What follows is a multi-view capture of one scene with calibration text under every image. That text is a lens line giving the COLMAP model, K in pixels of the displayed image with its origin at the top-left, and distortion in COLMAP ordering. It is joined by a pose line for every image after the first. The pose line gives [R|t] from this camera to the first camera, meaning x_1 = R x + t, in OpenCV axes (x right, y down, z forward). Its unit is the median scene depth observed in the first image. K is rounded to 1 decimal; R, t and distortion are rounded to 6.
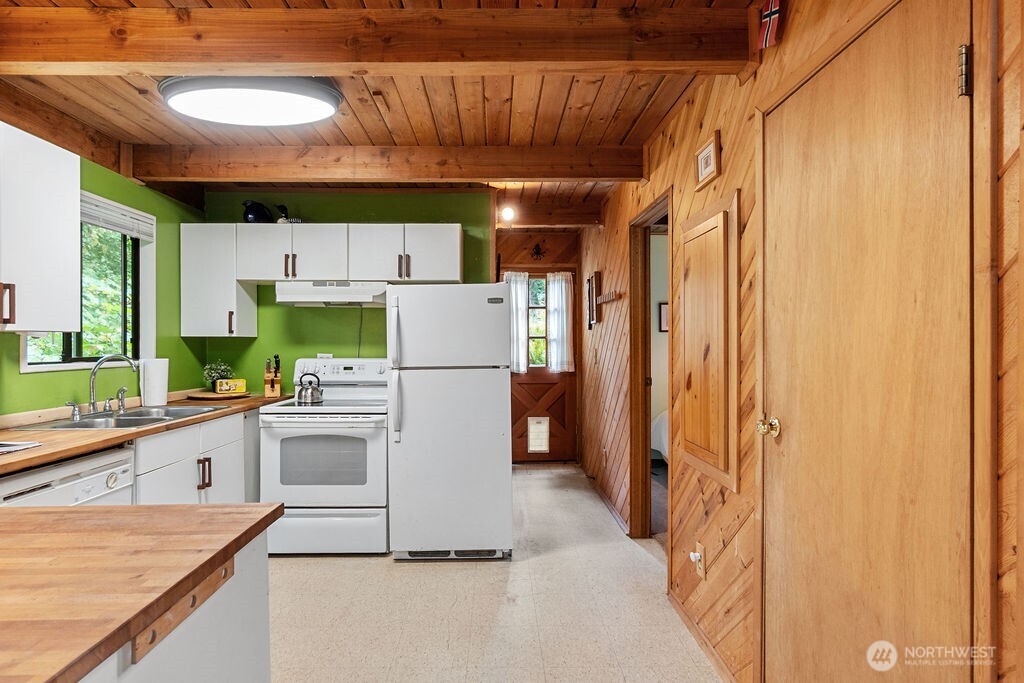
lens RADIAL K [[525.1, 0, 496.4], [0, 525.1, 345.5], [0, 0, 1]] dist [-0.003317, 0.000653]
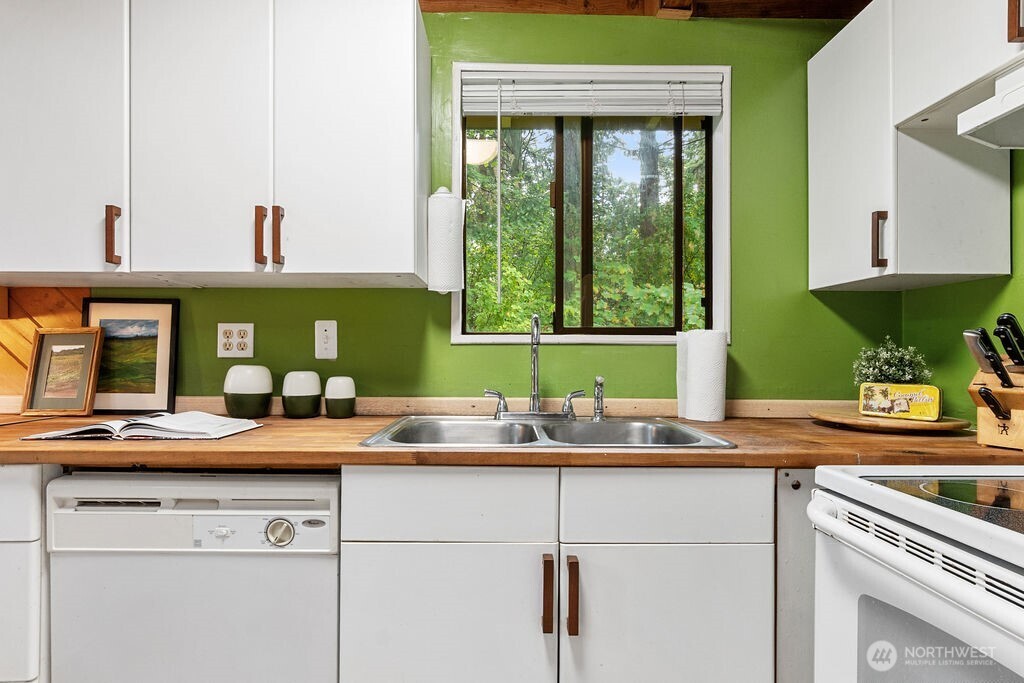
lens RADIAL K [[525.1, 0, 511.7], [0, 525.1, 348.1], [0, 0, 1]] dist [-0.003317, 0.000653]
pose [[0.011451, -0.005951, -0.999917, -0.128687], [-0.006120, 0.999963, -0.006021, 0.047449], [0.999916, 0.006189, 0.011414, 0.808747]]
